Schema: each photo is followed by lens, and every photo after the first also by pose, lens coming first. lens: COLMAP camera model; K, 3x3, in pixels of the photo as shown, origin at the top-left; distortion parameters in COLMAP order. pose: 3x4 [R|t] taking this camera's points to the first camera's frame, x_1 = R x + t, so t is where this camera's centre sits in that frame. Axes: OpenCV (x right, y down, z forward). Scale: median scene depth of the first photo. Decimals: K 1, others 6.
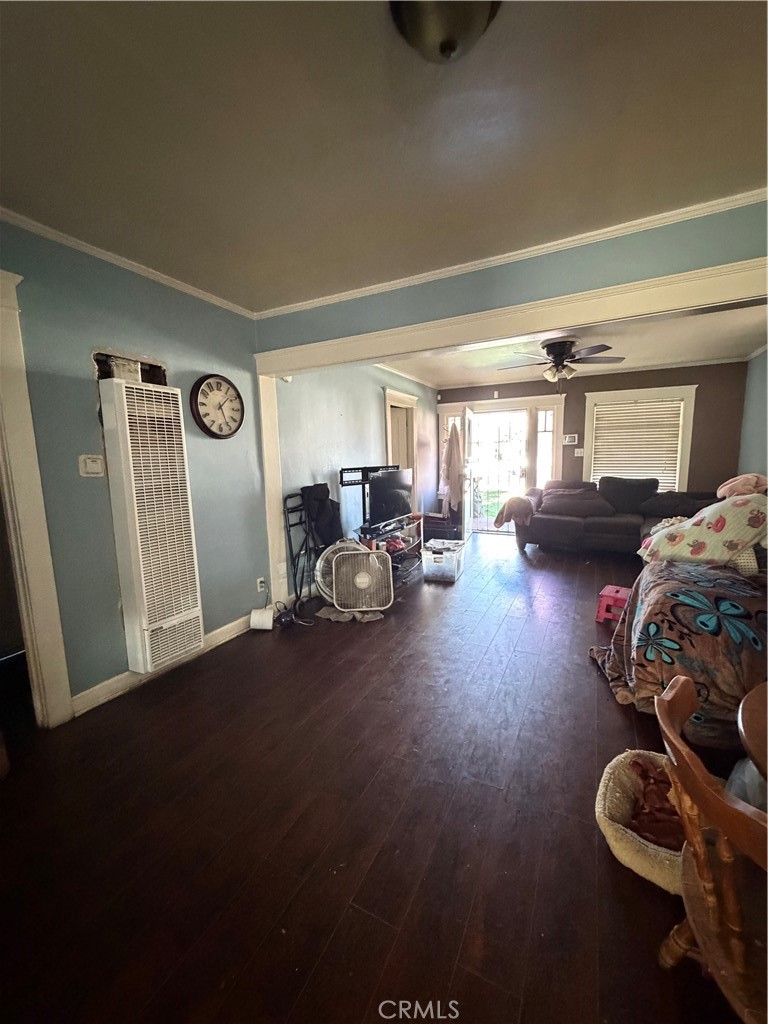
lens RADIAL K [[406.6, 0, 386.6], [0, 406.6, 507.7], [0, 0, 1]] dist [-0.000362, 0.000192]
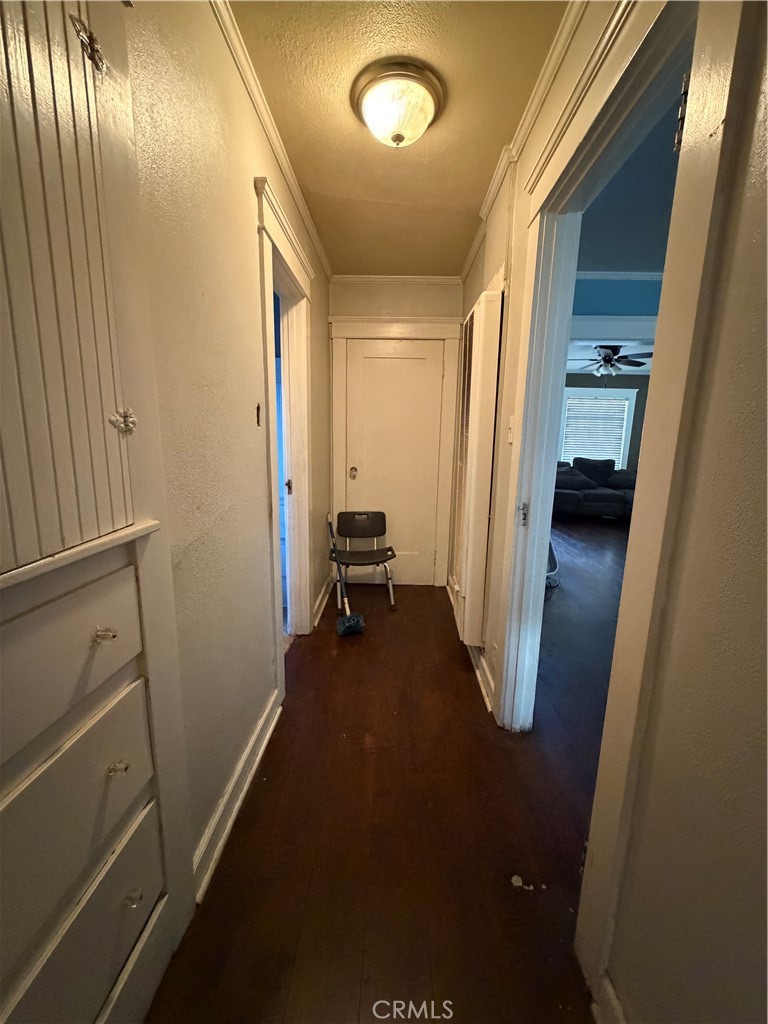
lens RADIAL K [[406.6, 0, 384.3], [0, 406.6, 511.5], [0, 0, 1]] dist [-0.000362, 0.000192]
pose [[0.893622, -0.044116, 0.446647, -0.764762], [0.020568, 0.998137, 0.057436, 0.006470], [-0.448348, -0.042139, 0.892865, 0.212612]]
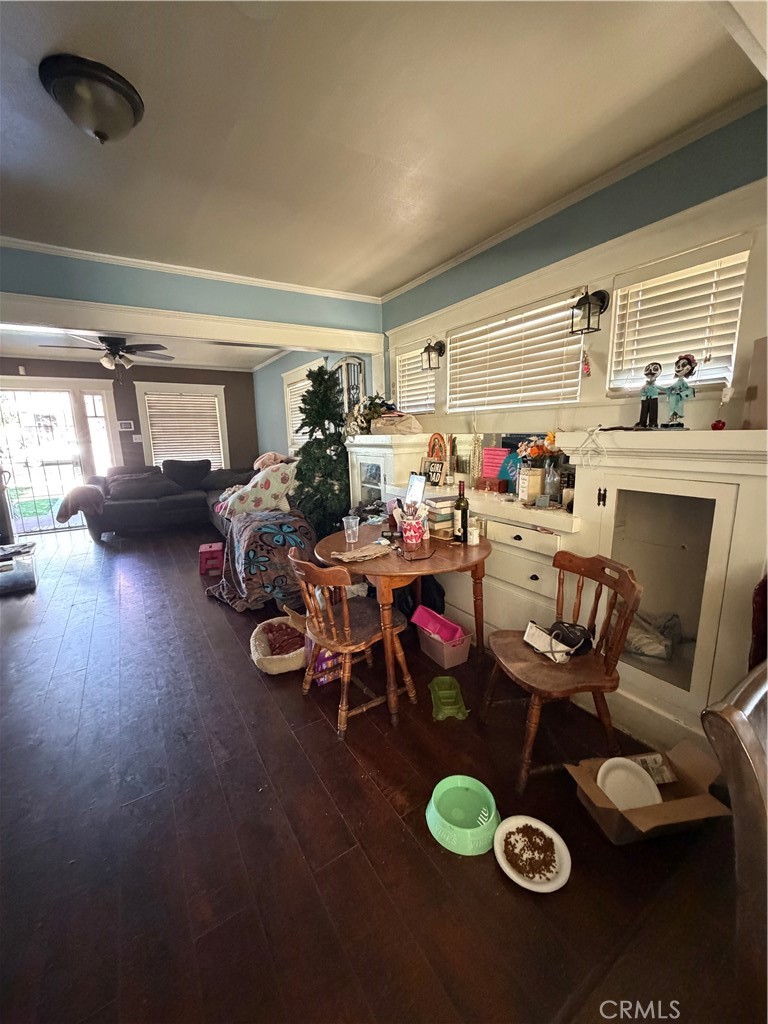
lens RADIAL K [[406.6, 0, 384.9], [0, 406.6, 508.3], [0, 0, 1]] dist [-0.000362, 0.000192]
pose [[0.504464, -0.149745, 0.850348, -0.176340], [0.121003, 0.987388, 0.102093, 0.016849], [-0.854912, 0.051393, 0.516222, -0.107819]]
